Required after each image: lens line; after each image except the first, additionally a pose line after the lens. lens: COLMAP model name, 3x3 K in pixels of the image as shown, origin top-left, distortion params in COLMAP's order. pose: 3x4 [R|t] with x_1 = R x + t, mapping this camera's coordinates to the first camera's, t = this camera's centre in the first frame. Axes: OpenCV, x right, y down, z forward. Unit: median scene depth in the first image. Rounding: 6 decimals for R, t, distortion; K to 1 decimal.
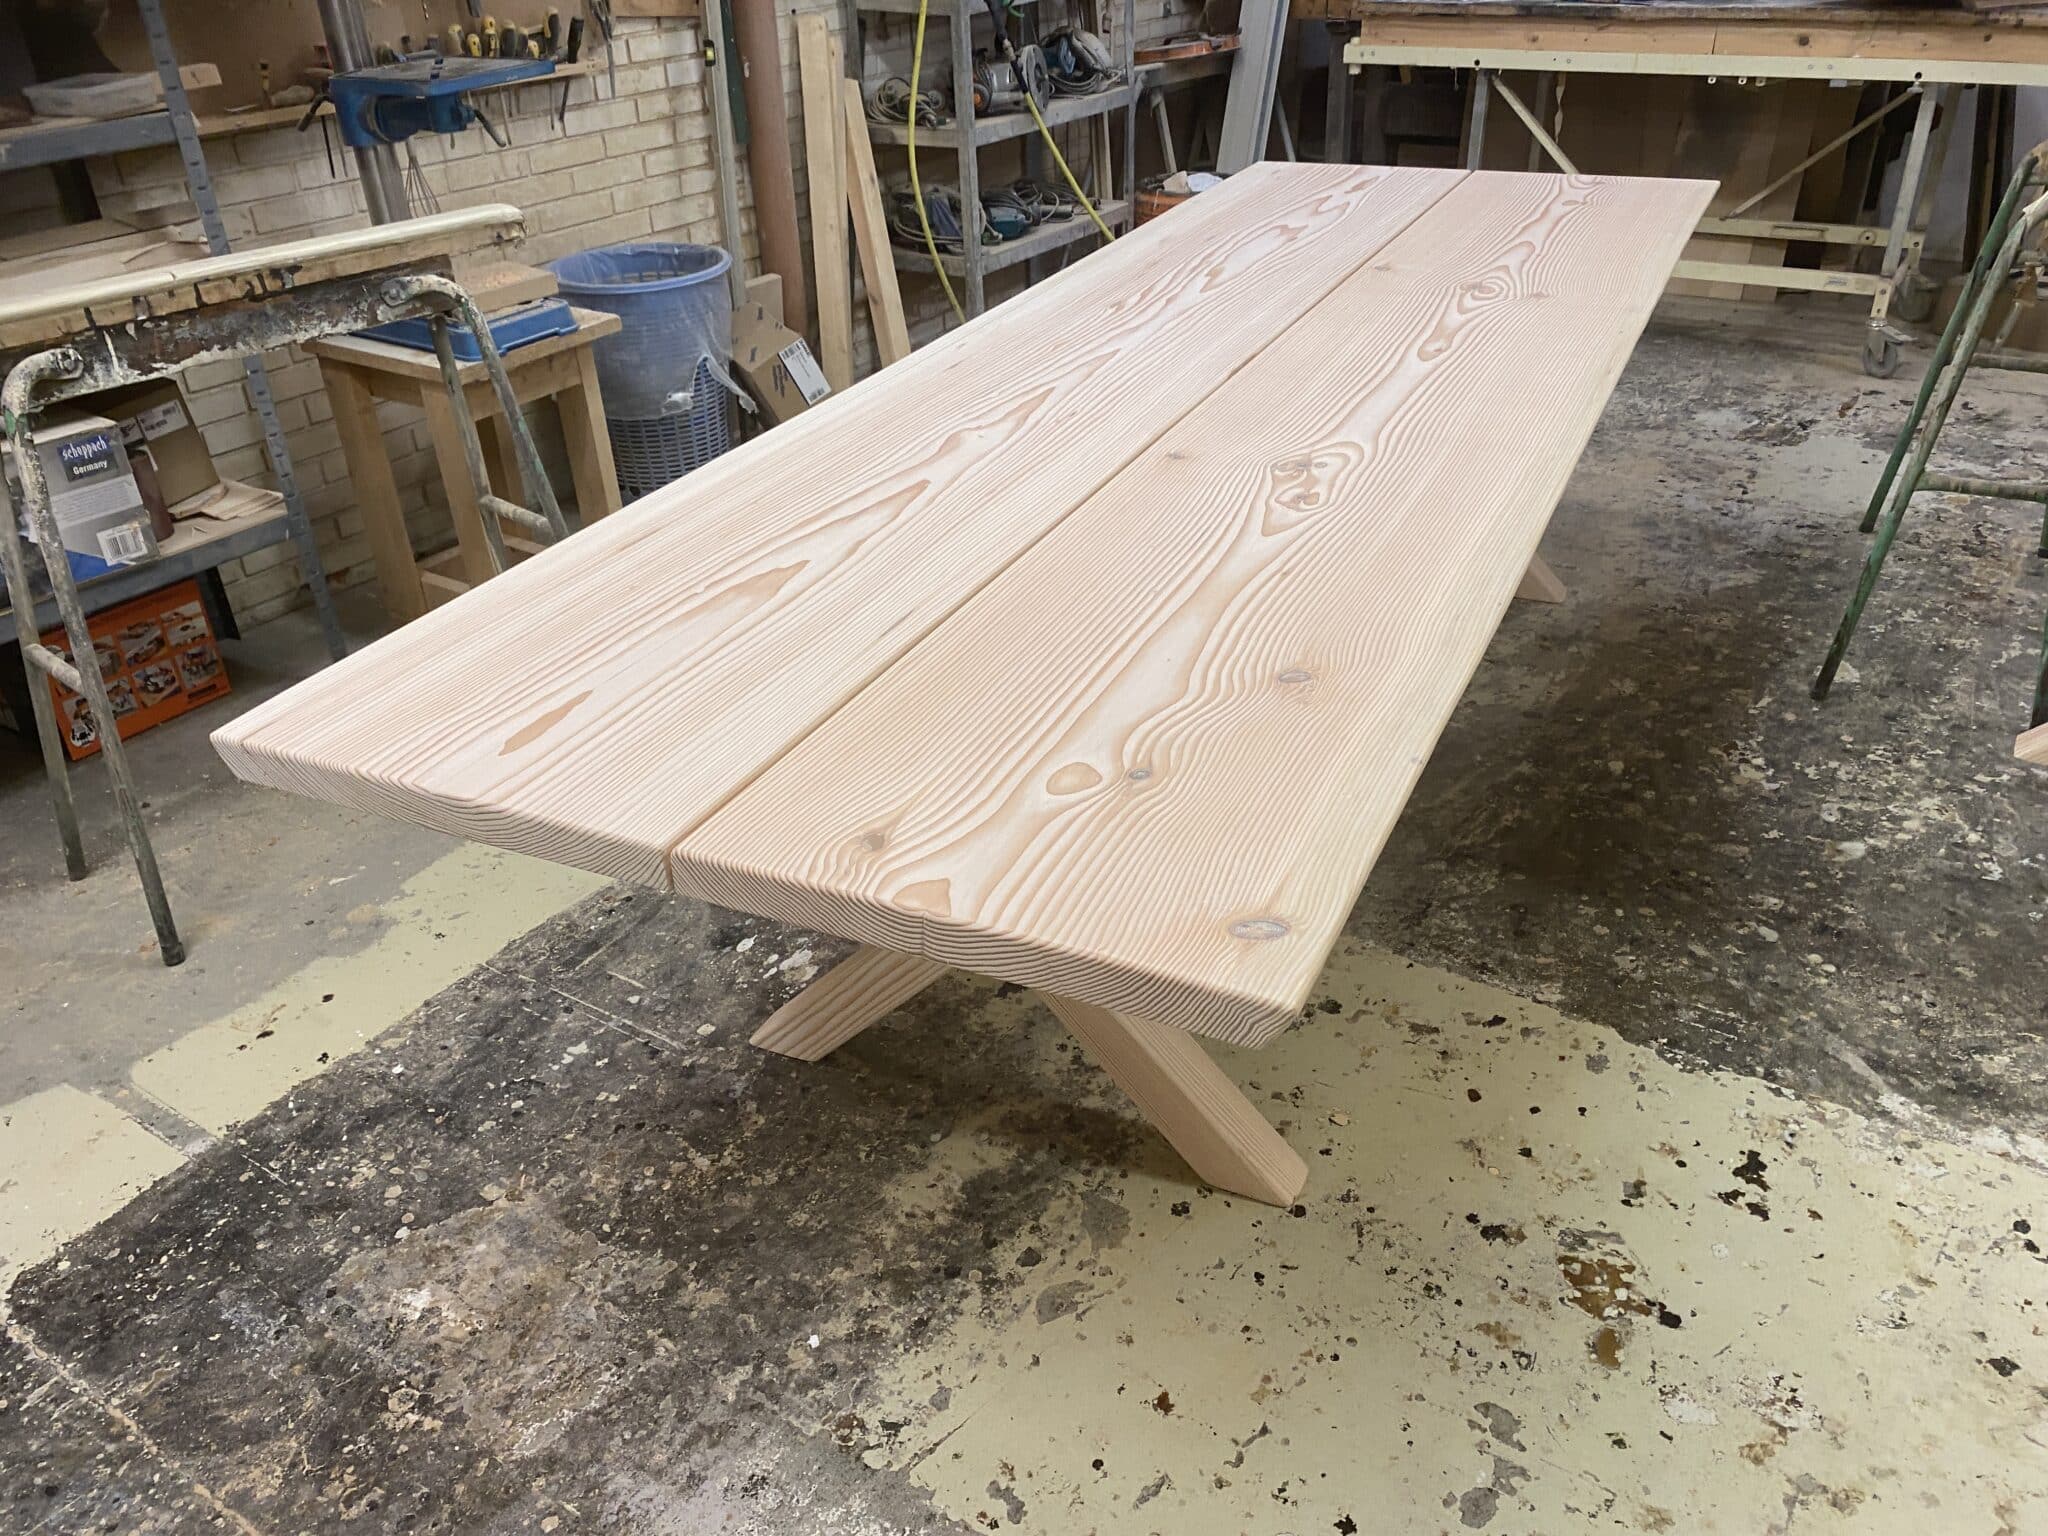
lens RADIAL K [[1566.1, 0, 1031.6], [0, 1566.1, 772.5], [0, 0, 1]] dist [0.018451, -0.020629]
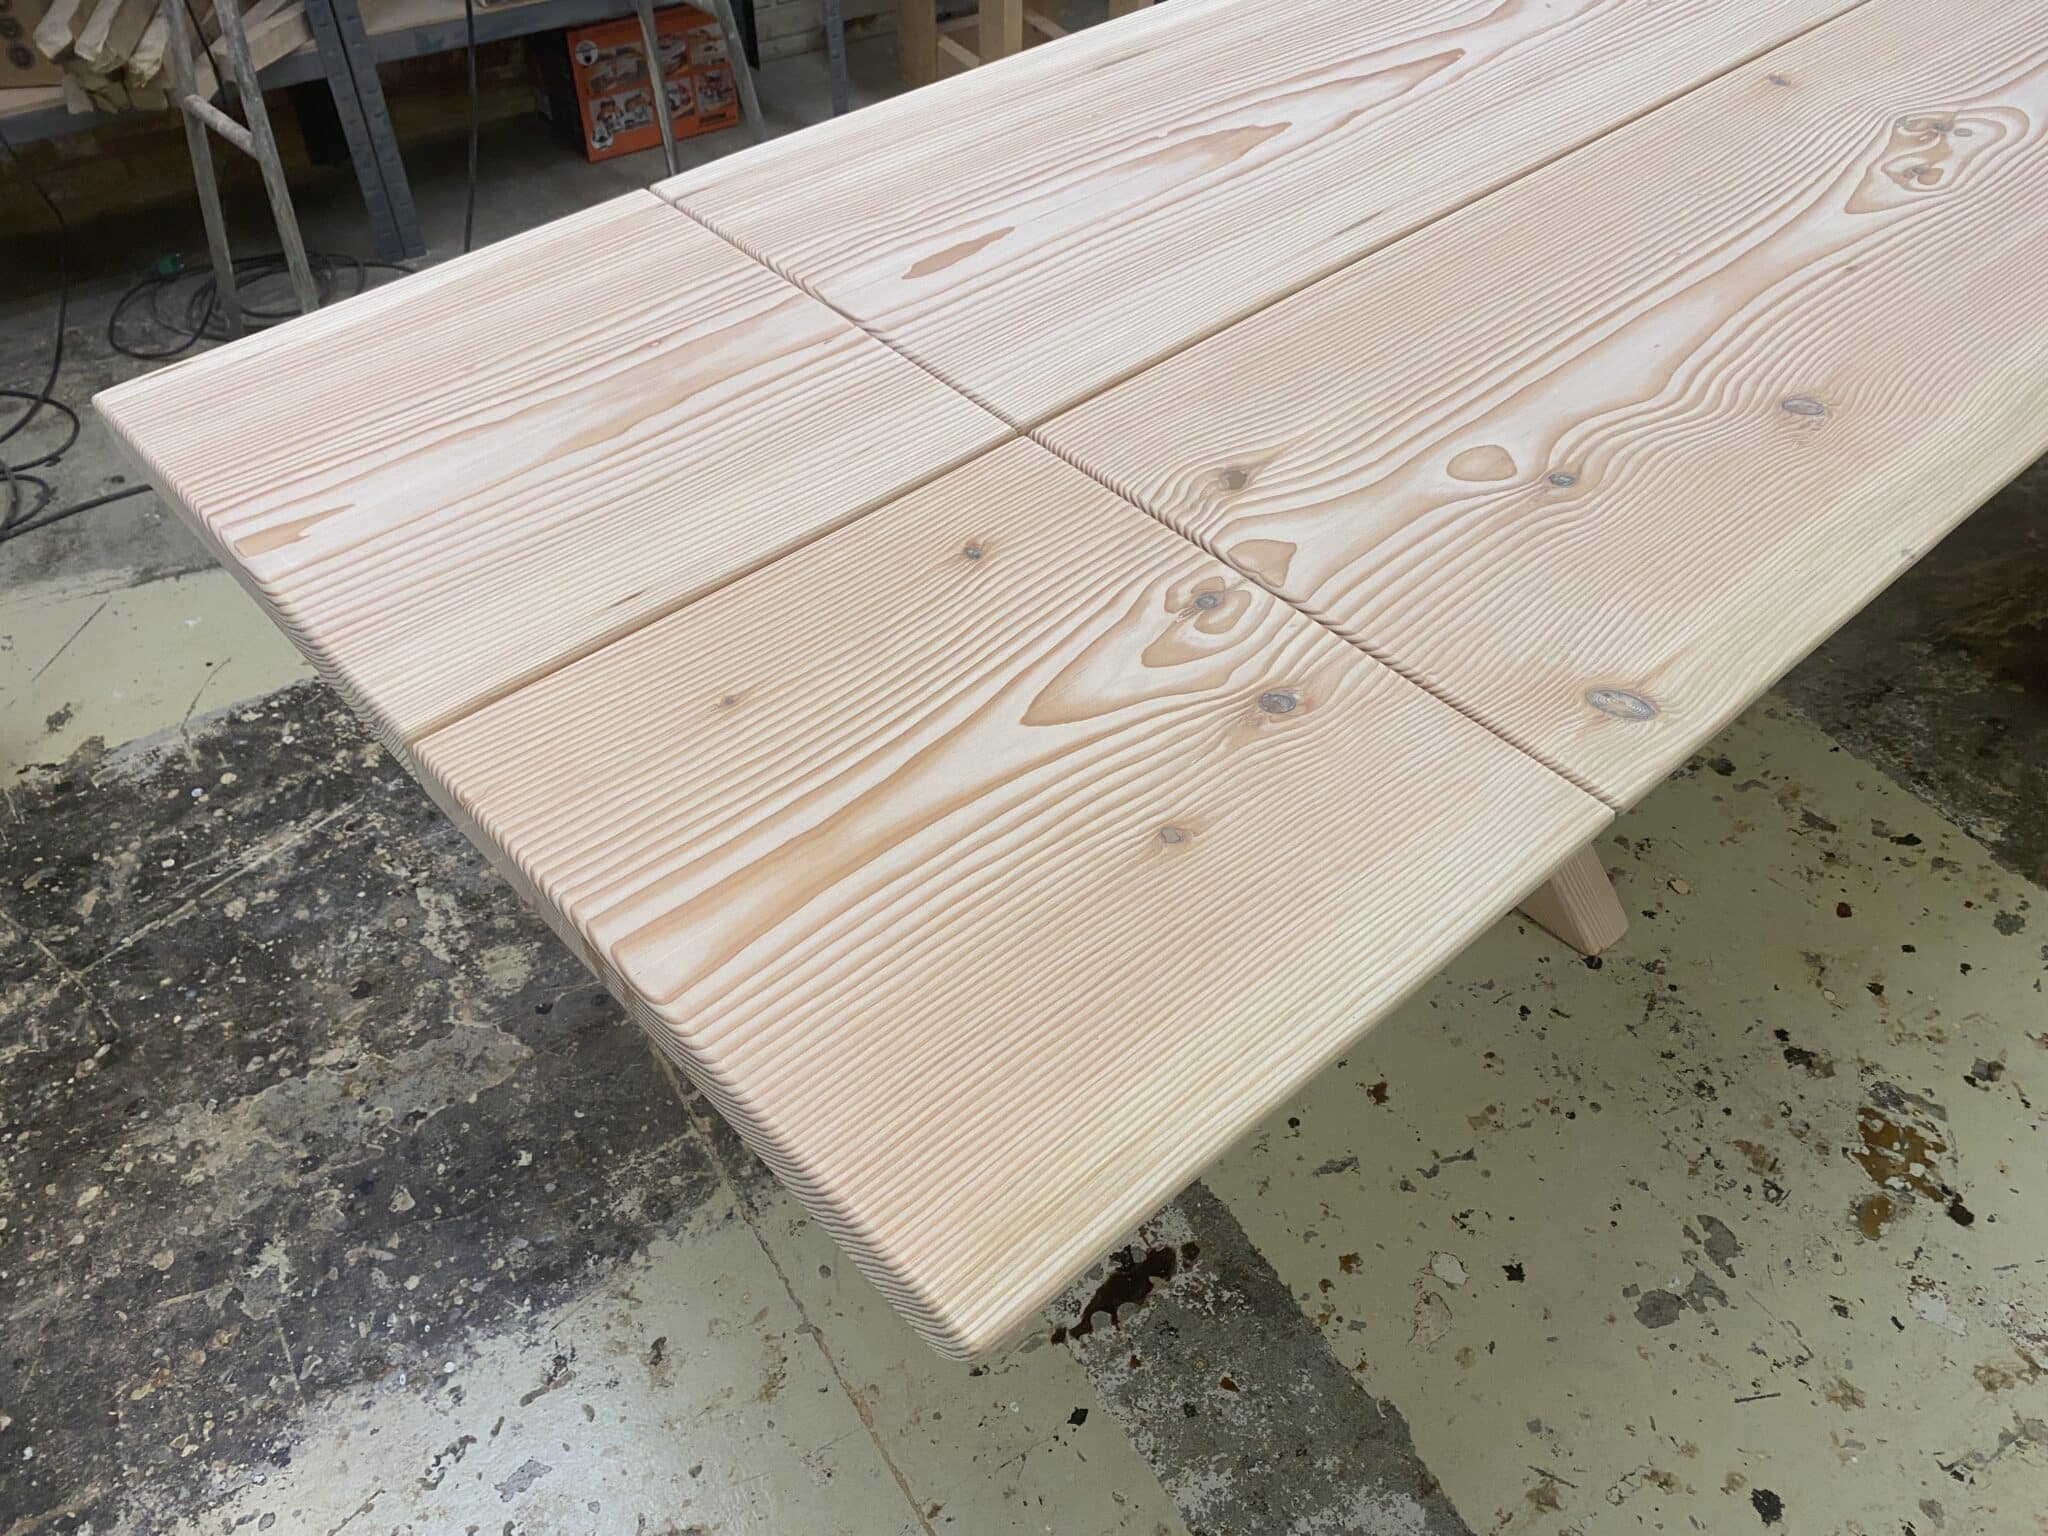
lens RADIAL K [[1566.1, 0, 1005.4], [0, 1566.1, 778.2], [0, 0, 1]] dist [0.018451, -0.020629]
pose [[0.919810, 0.317251, -0.230871, 0.026279], [-0.238575, 0.919358, 0.312830, -0.028906], [0.311499, -0.232664, 0.921323, 0.047454]]
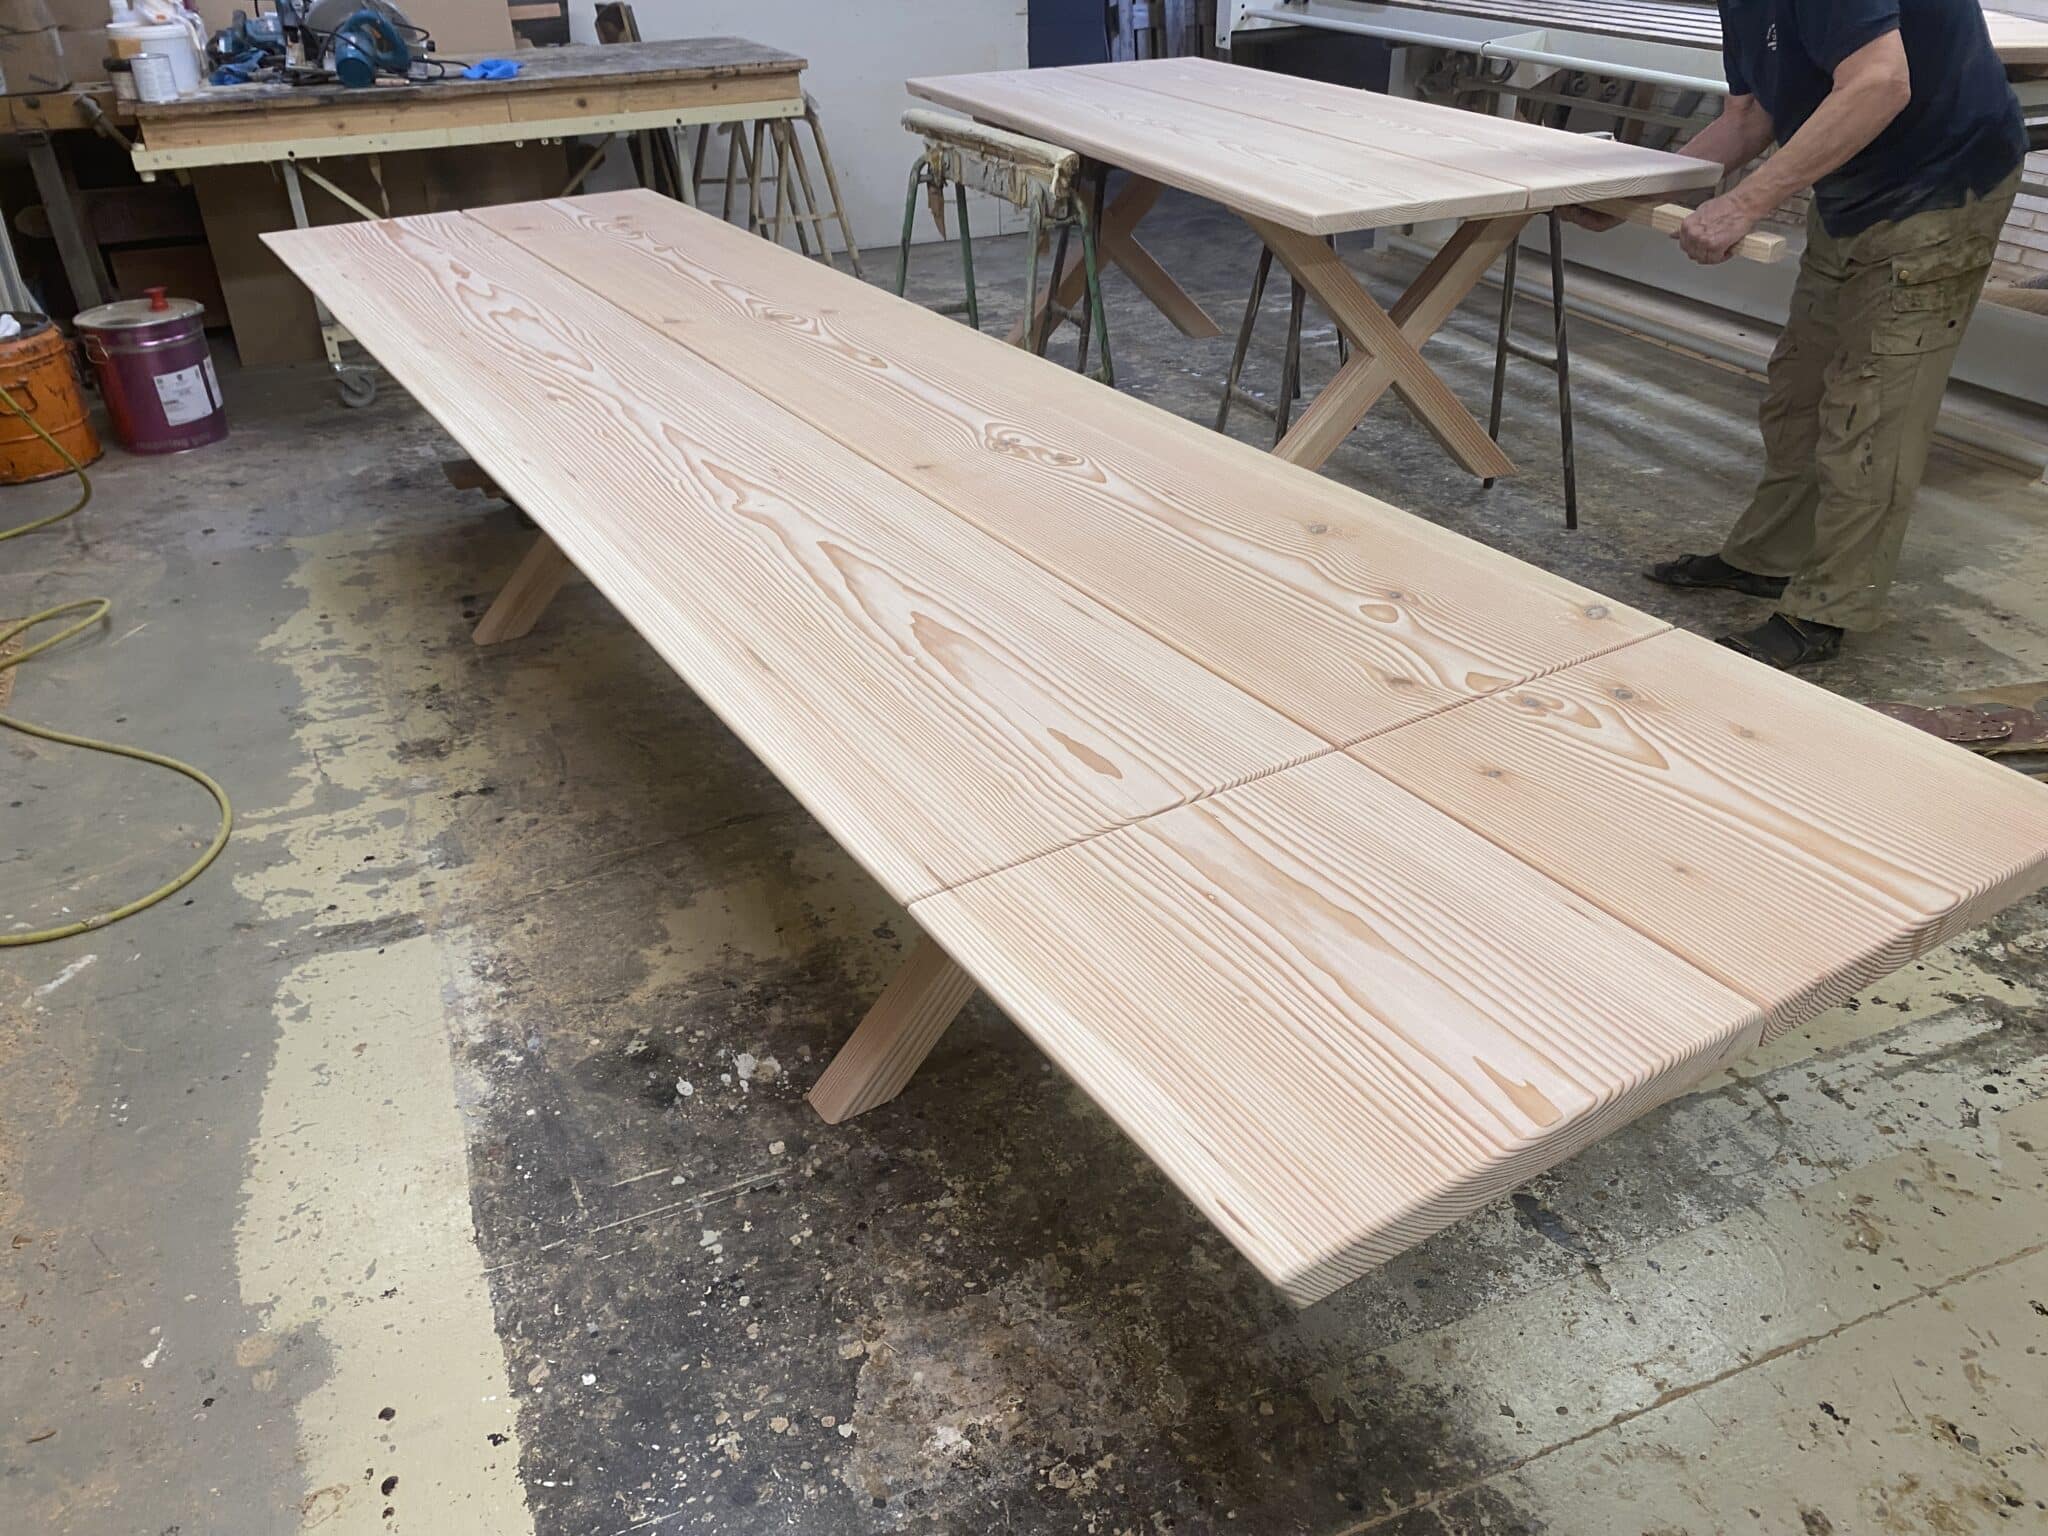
lens RADIAL K [[1566.1, 0, 1001.6], [0, 1566.1, 781.9], [0, 0, 1]] dist [0.018451, -0.020629]
pose [[0.555498, -0.404588, 0.726451, -0.818628], [0.426782, 0.888518, 0.168501, -0.159461], [-0.713638, 0.216434, 0.666241, 0.208511]]
